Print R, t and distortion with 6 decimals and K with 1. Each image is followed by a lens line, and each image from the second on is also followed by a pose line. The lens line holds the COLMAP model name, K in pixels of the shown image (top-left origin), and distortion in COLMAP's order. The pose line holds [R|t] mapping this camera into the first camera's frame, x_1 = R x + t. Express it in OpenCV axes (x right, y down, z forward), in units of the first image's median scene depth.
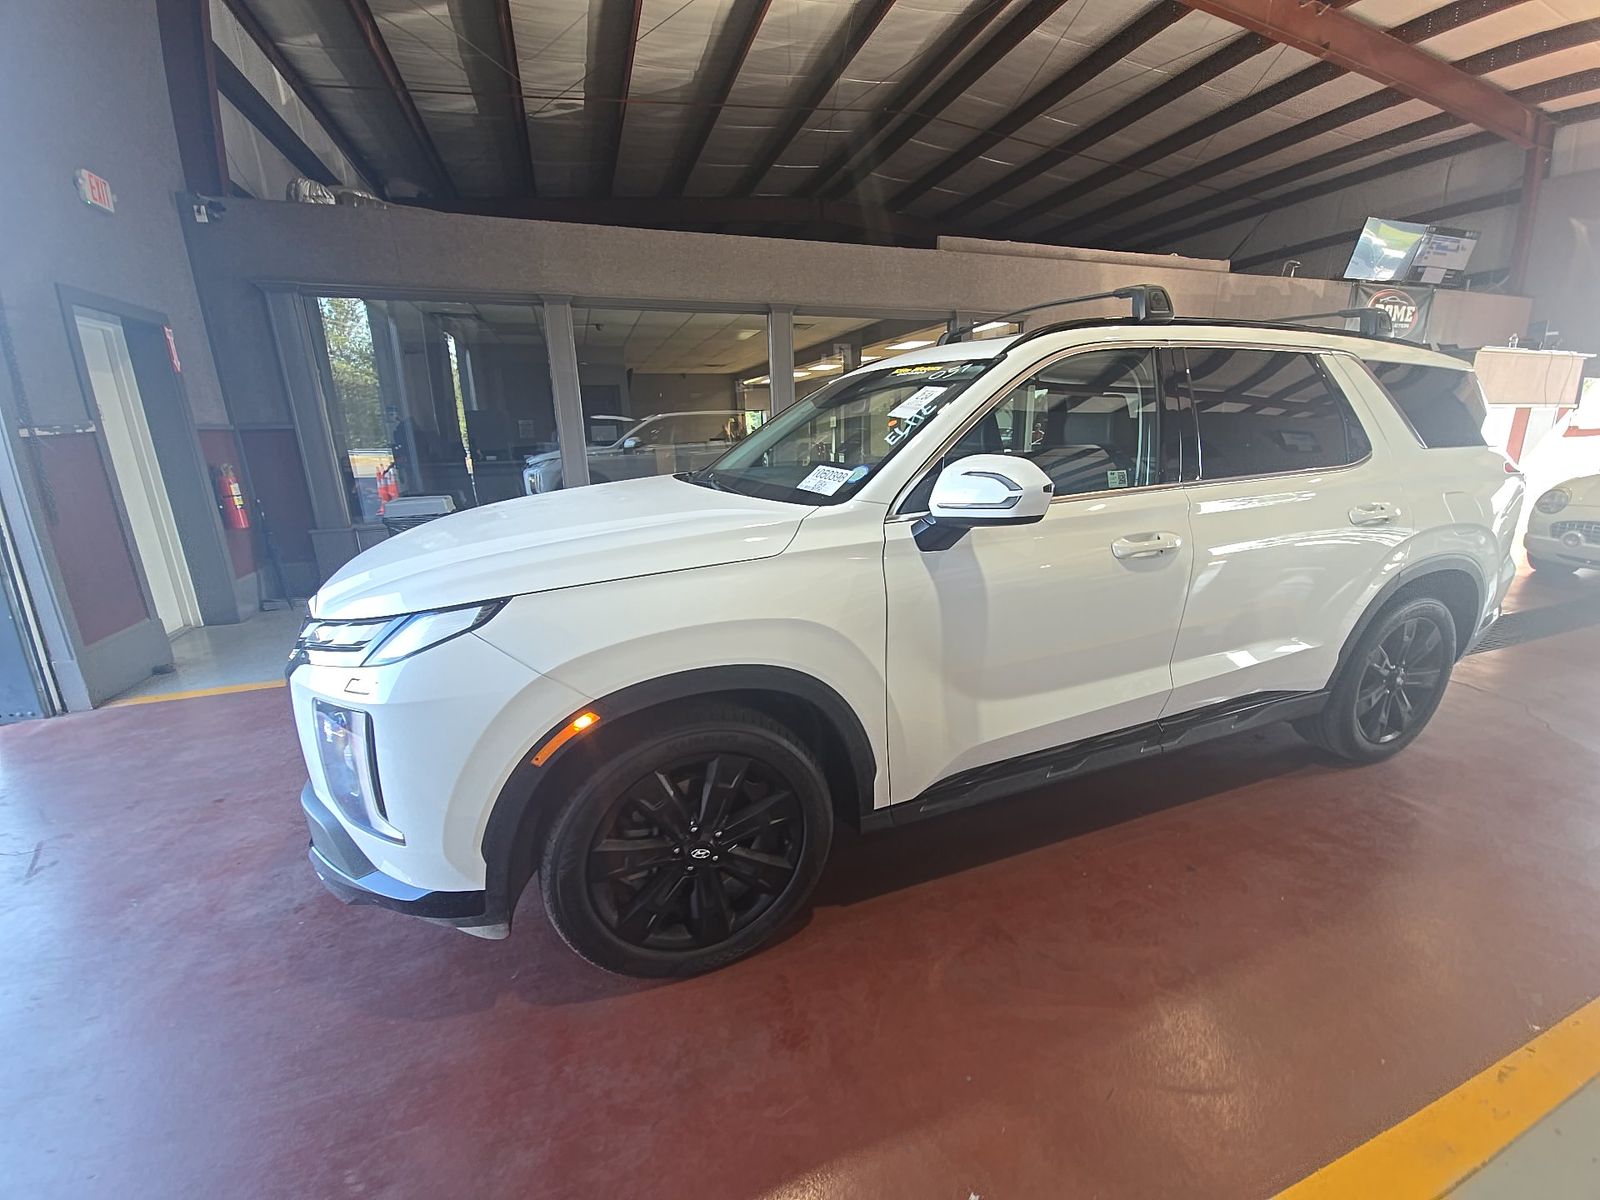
lens RADIAL K [[650.7, 0, 813.0], [0, 650.7, 599.5], [0, 0, 1]] dist [-0.002692, -0.001733]
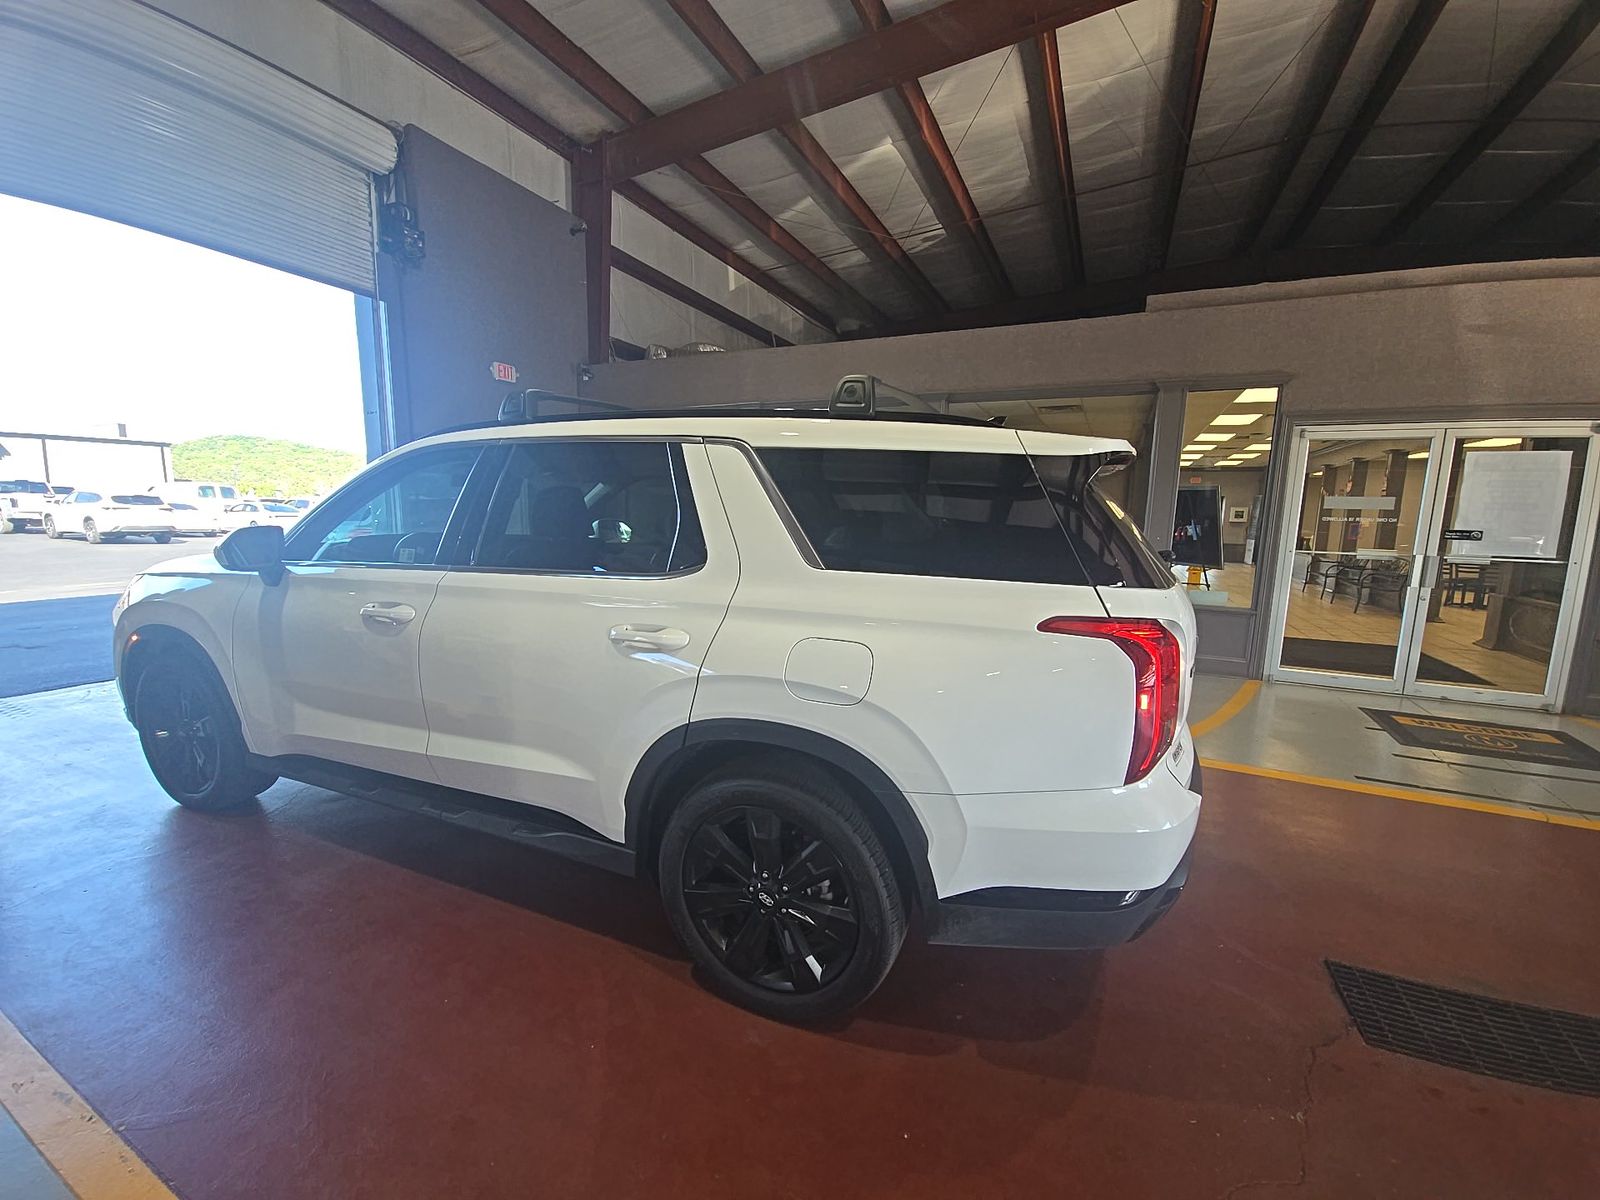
lens RADIAL K [[651.0, 0, 811.0], [0, 651.0, 599.9], [0, 0, 1]] dist [-0.002140, -0.000706]
pose [[0.711375, 0.132194, -0.690268, 0.389596], [-0.213638, 0.976349, -0.033189, -0.048357], [0.669555, 0.171078, 0.722792, 0.138225]]
